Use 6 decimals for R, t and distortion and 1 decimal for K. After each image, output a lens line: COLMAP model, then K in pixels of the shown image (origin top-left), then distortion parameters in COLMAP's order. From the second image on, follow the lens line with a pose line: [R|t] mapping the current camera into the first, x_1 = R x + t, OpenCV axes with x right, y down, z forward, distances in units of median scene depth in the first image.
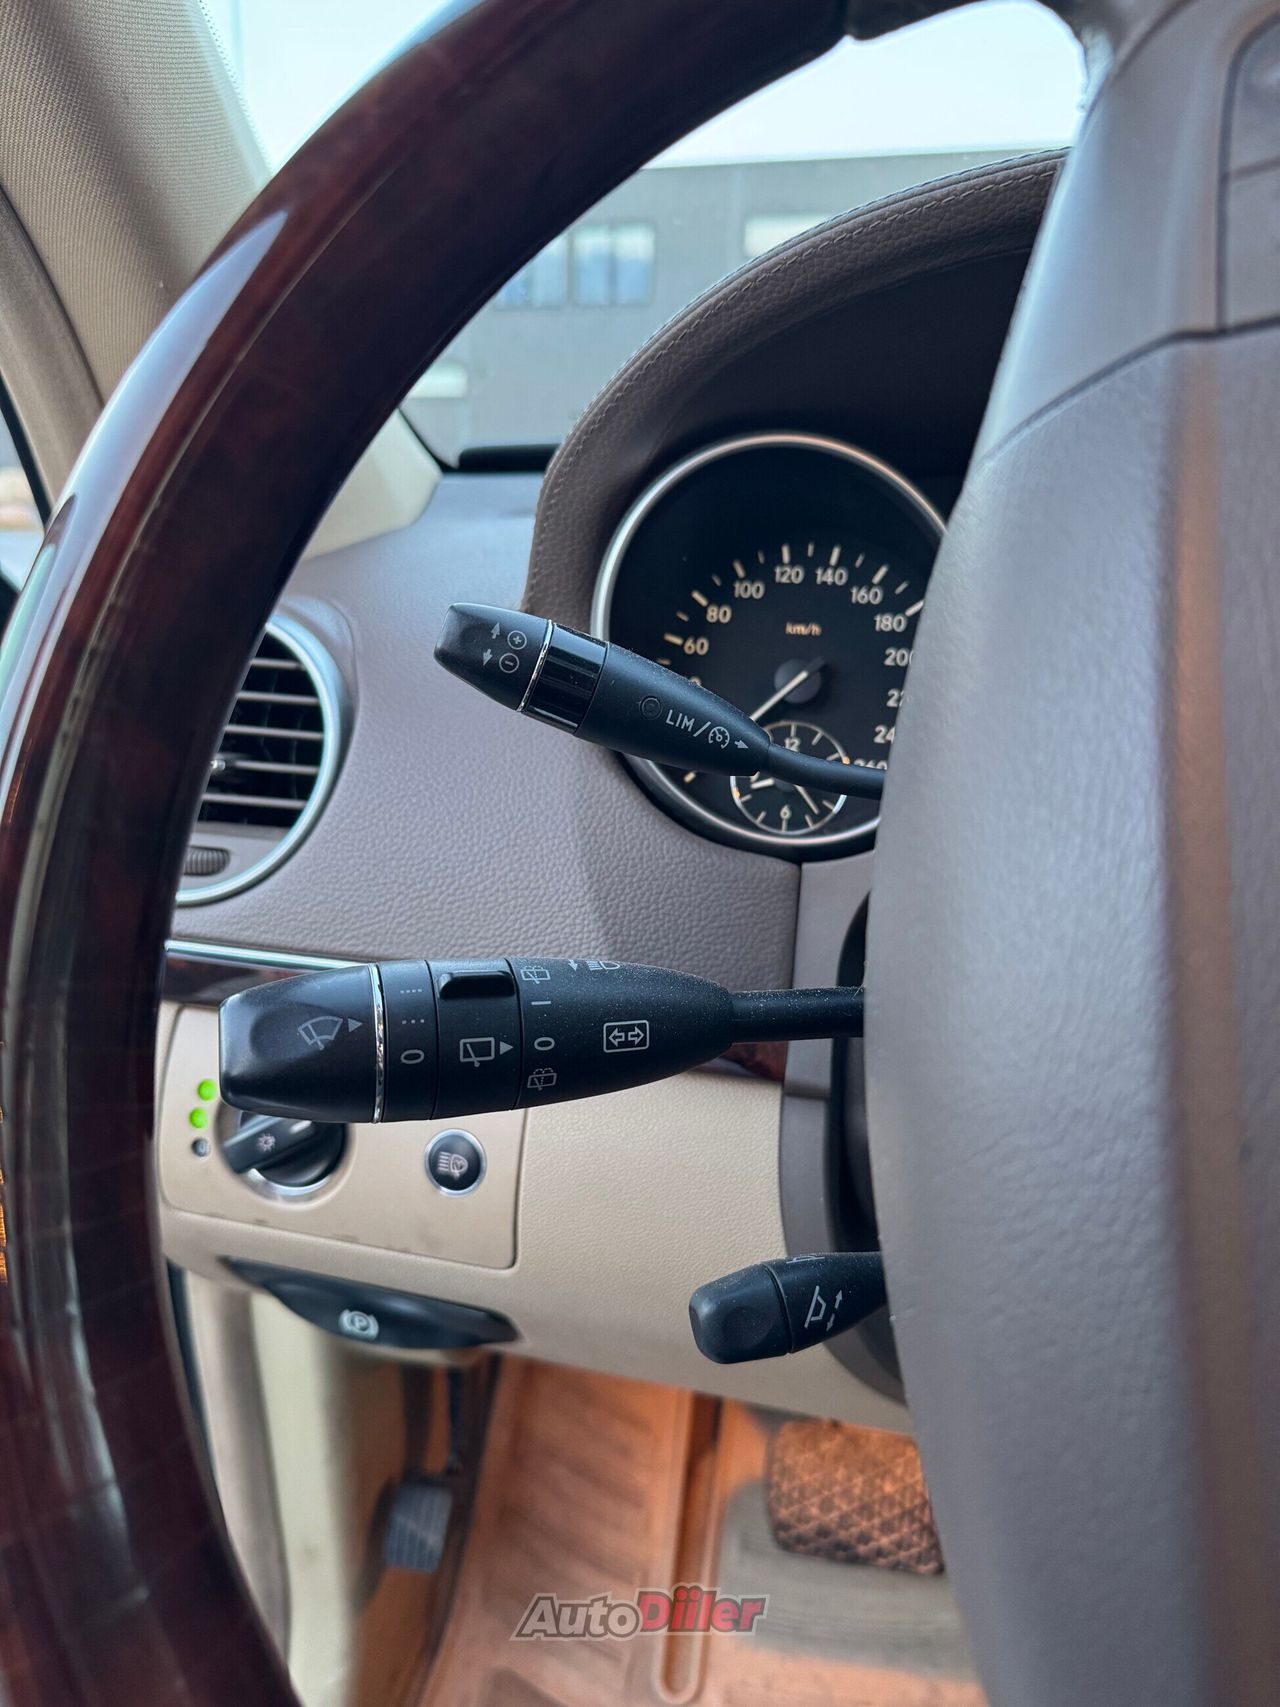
lens RADIAL K [[1198.7, 0, 630.6], [0, 1198.7, 864.8], [0, 0, 1]] dist [0.023840, -0.035165]
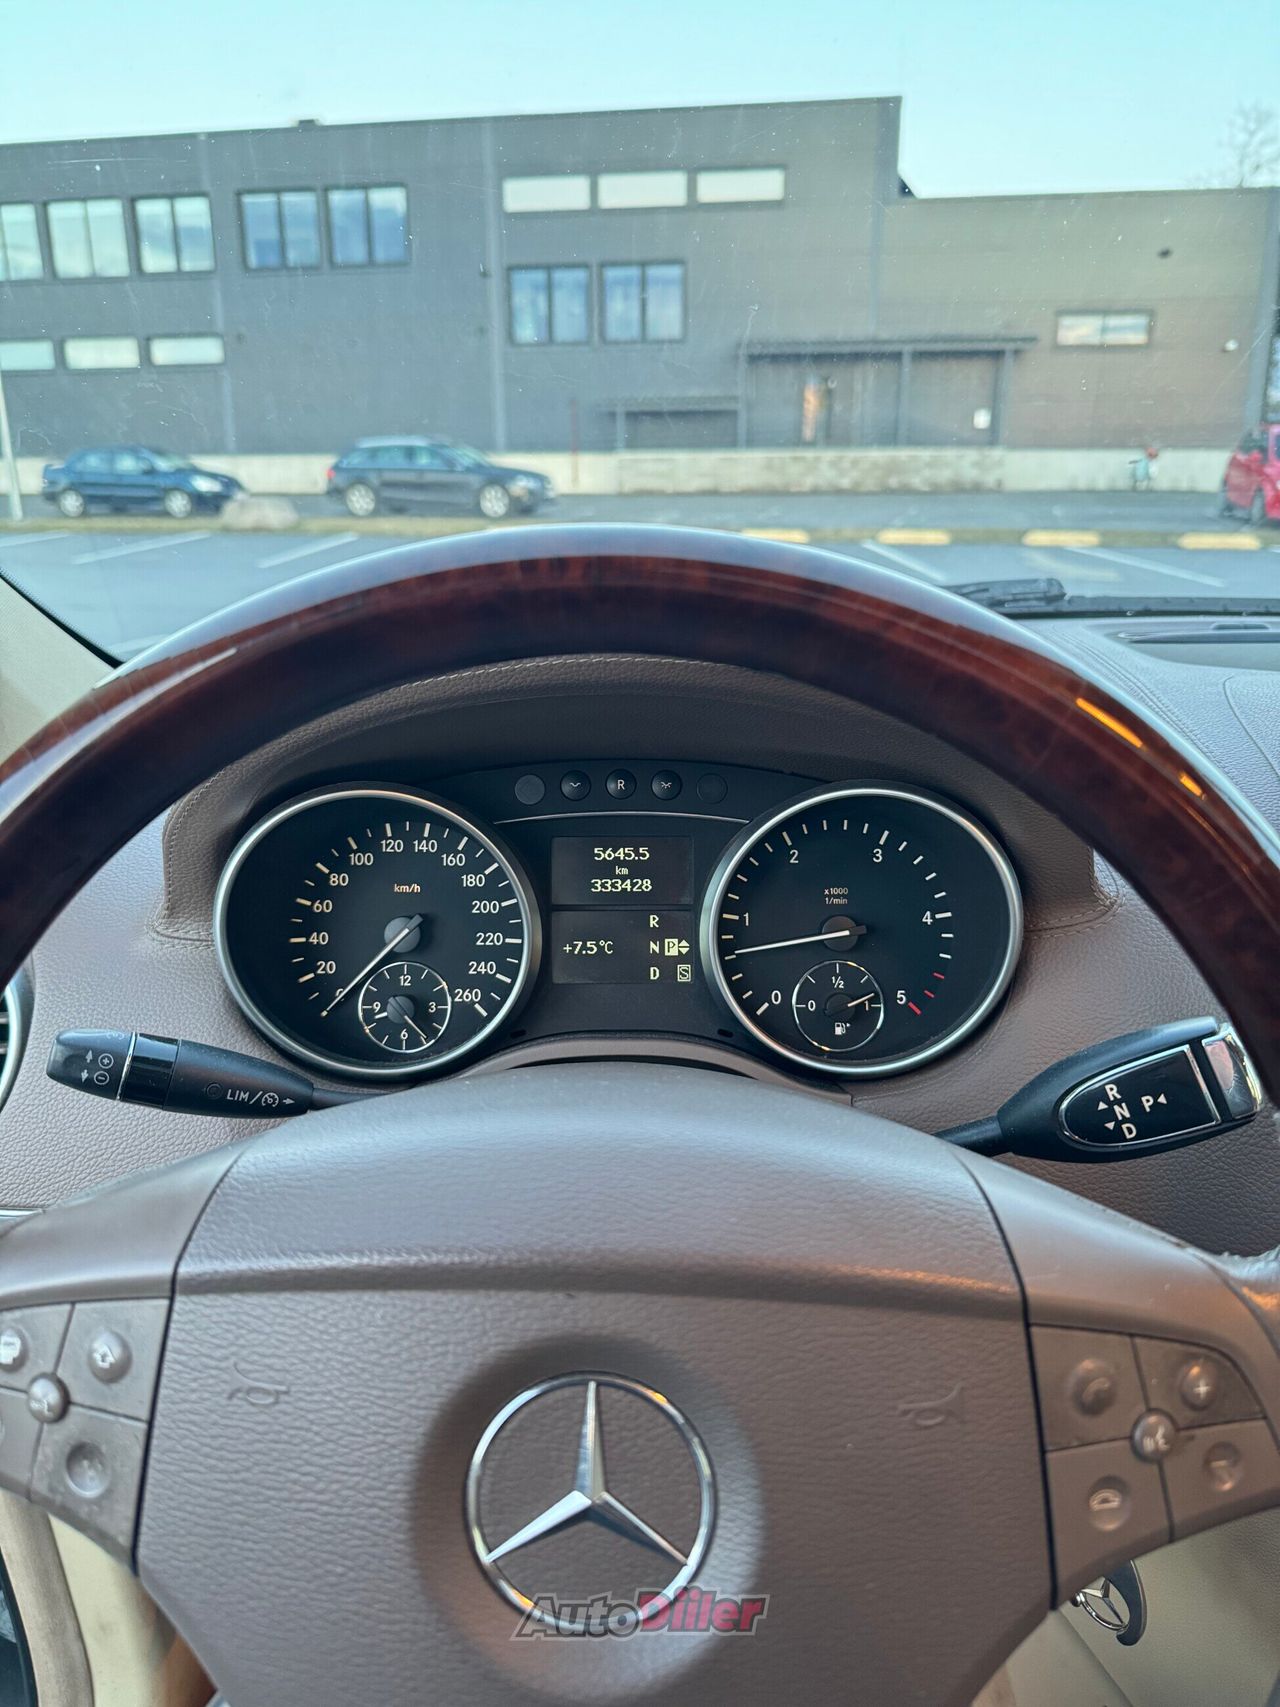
lens RADIAL K [[1198.7, 0, 635.0], [0, 1198.7, 865.0], [0, 0, 1]] dist [0.023840, -0.035165]
pose [[0.985311, -0.082188, 0.149688, 0.194019], [0.076490, 0.996123, 0.043447, -0.258481], [-0.152678, -0.031359, 0.987778, -0.285670]]
